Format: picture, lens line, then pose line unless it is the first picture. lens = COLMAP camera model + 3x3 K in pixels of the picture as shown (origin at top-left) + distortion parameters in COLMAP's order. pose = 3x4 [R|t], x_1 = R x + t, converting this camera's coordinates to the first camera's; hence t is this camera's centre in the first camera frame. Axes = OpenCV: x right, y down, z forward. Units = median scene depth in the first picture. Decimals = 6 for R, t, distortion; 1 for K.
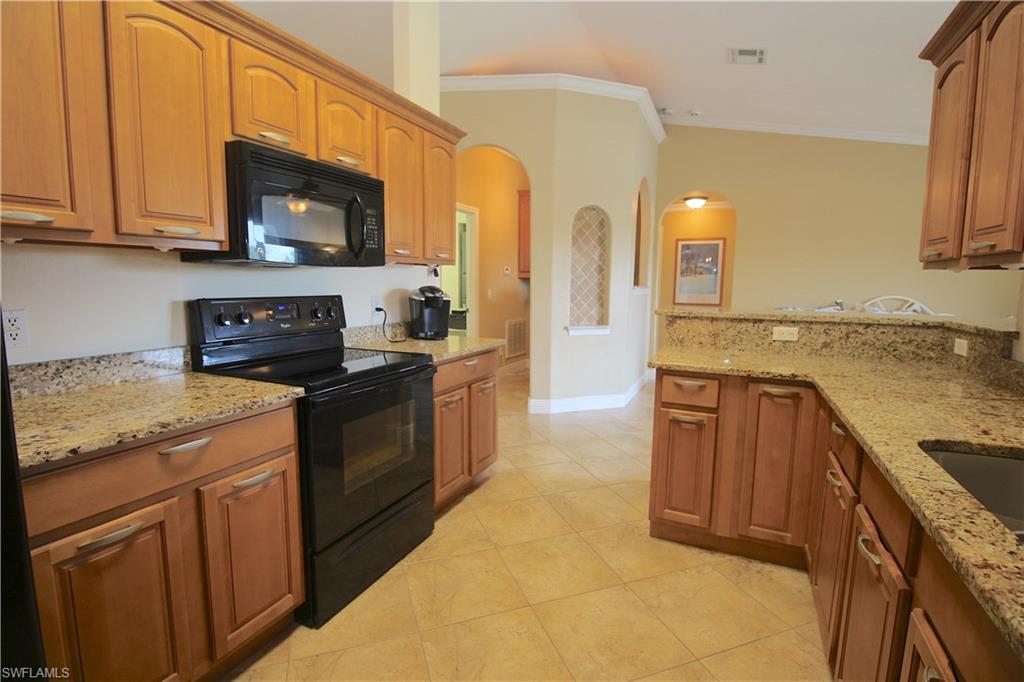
lens RADIAL K [[485.1, 0, 491.4], [0, 485.1, 336.9], [0, 0, 1]] dist [-0.013858, -0.003240]
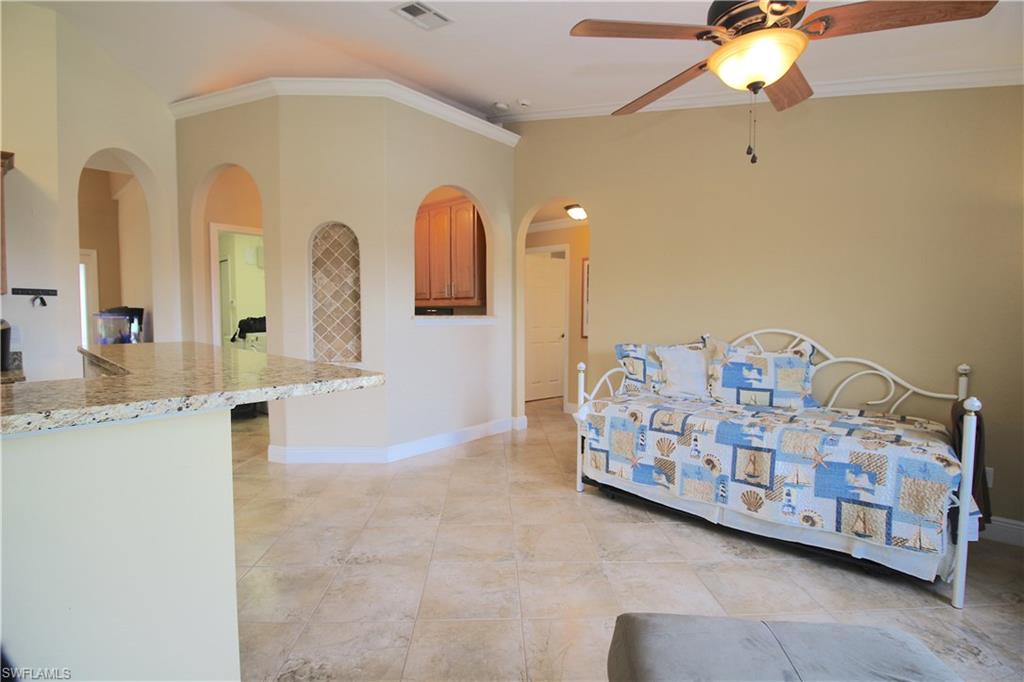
lens RADIAL K [[485.1, 0, 512.2], [0, 485.1, 334.1], [0, 0, 1]] dist [-0.013858, -0.003240]
pose [[0.949691, 0.008449, -0.313075, 1.255384], [-0.030921, 0.997282, -0.066883, -0.041726], [0.311659, 0.073199, 0.947370, 0.486926]]
